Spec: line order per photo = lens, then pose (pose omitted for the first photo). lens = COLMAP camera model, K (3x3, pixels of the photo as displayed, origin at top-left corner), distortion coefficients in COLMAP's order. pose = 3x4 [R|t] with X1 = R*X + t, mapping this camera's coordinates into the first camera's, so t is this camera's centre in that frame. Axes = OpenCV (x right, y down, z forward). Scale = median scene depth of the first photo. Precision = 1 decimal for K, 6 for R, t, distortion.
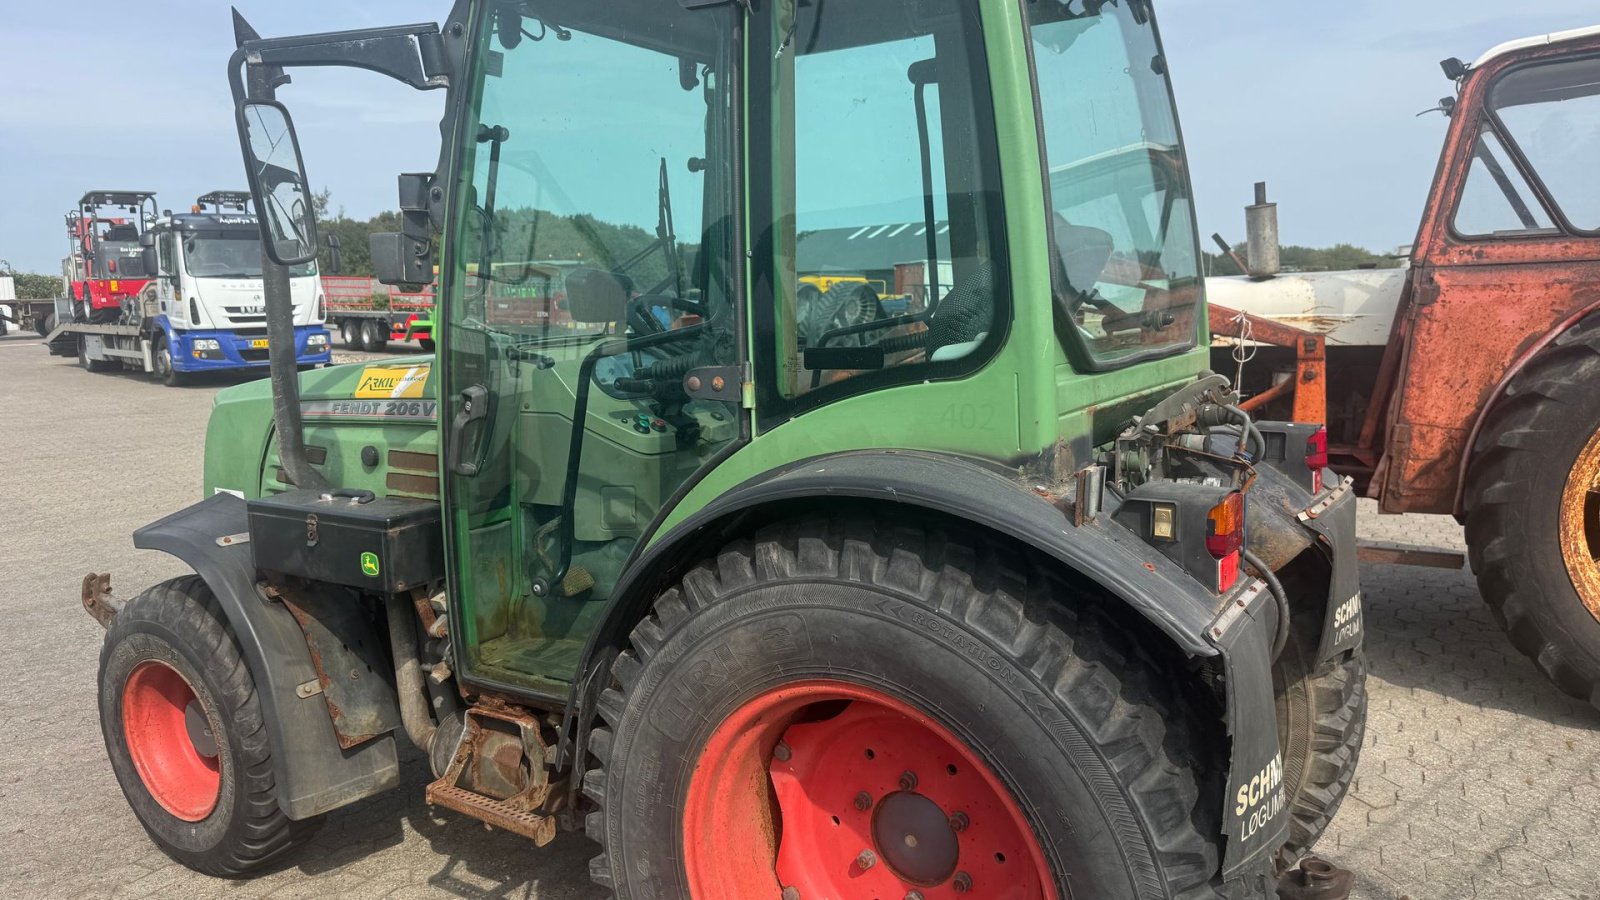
lens RADIAL K [[1104.8, 0, 800.0], [0, 1104.8, 450.0], [0, 0, 1]] dist [0.061642, -0.080424]
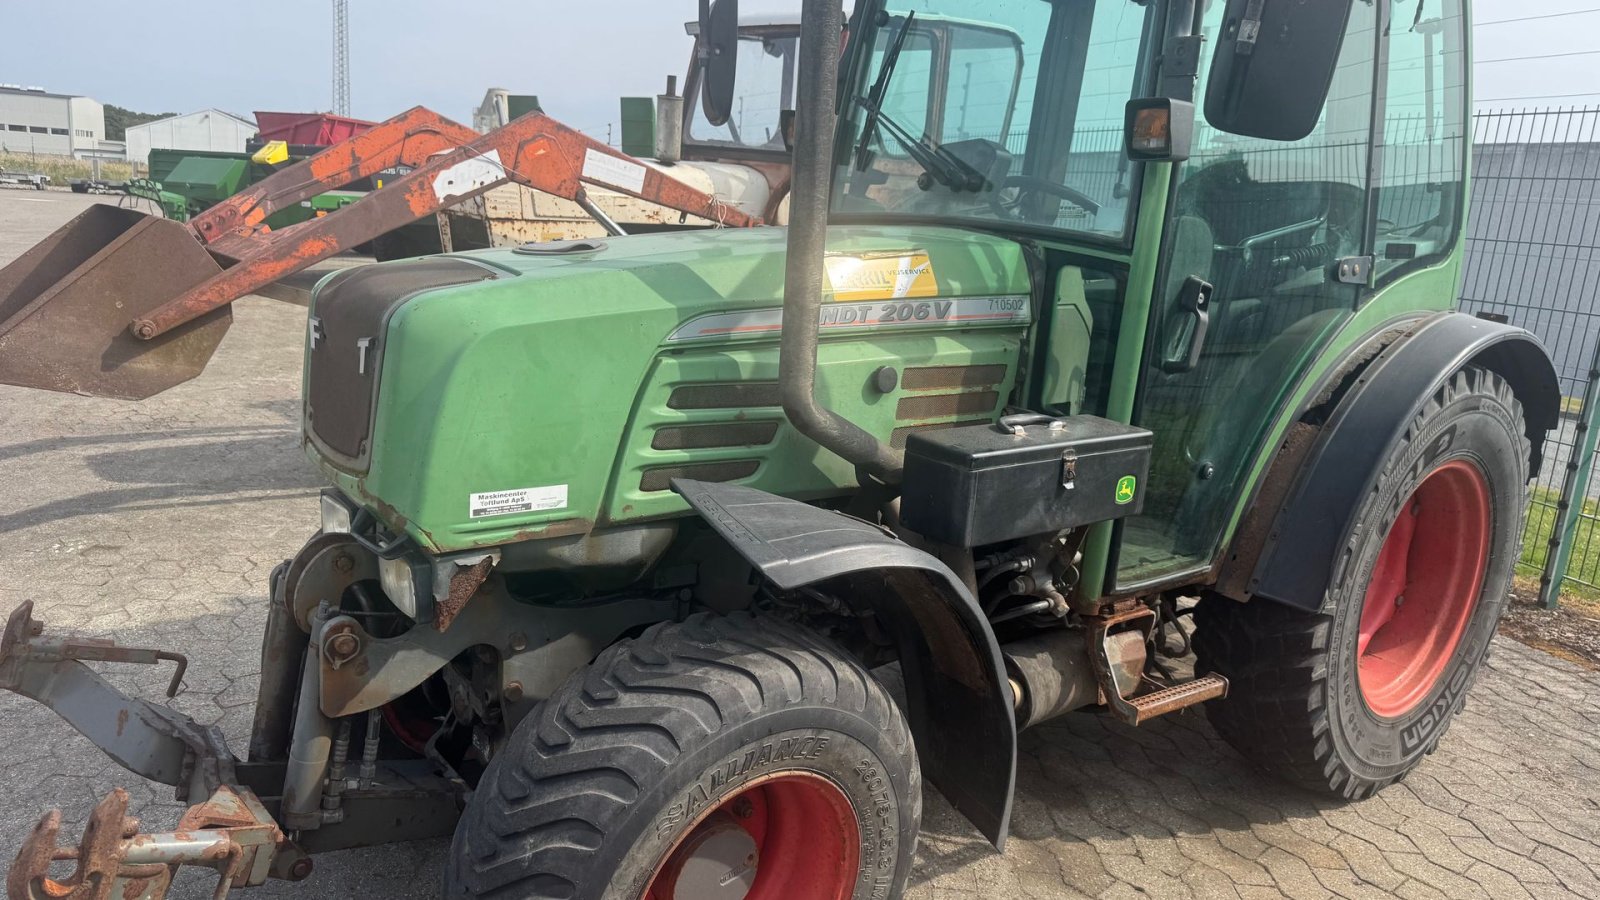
lens RADIAL K [[1120.8, 0, 811.5], [0, 1120.8, 454.6], [0, 0, 1]] dist [0.065154, -0.084060]
pose [[0.331821, -0.170885, 0.927736, -1.165671], [0.050798, 0.985266, 0.163313, -0.073361], [-0.941974, -0.007064, 0.335612, 0.845979]]
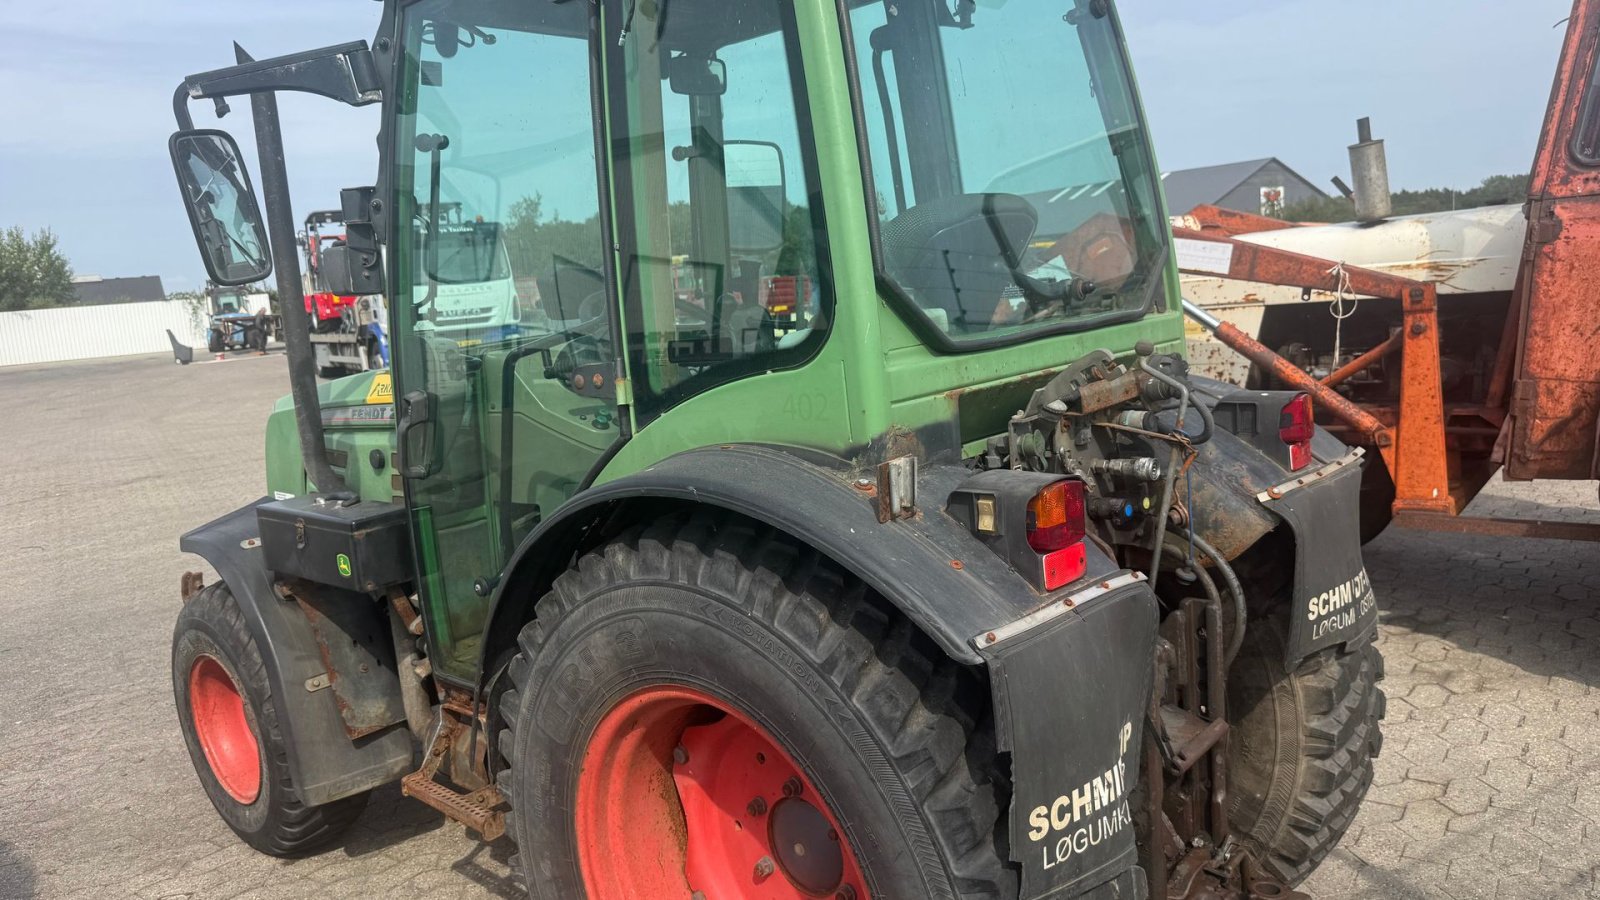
lens RADIAL K [[1112.3, 0, 802.1], [0, 1112.3, 437.7], [0, 0, 1]] dist [0.044222, -0.054190]
pose [[0.984056, -0.036163, -0.174141, 0.200763], [0.037857, 0.999263, 0.006415, -0.006597], [0.173781, -0.012905, 0.984700, 0.040019]]
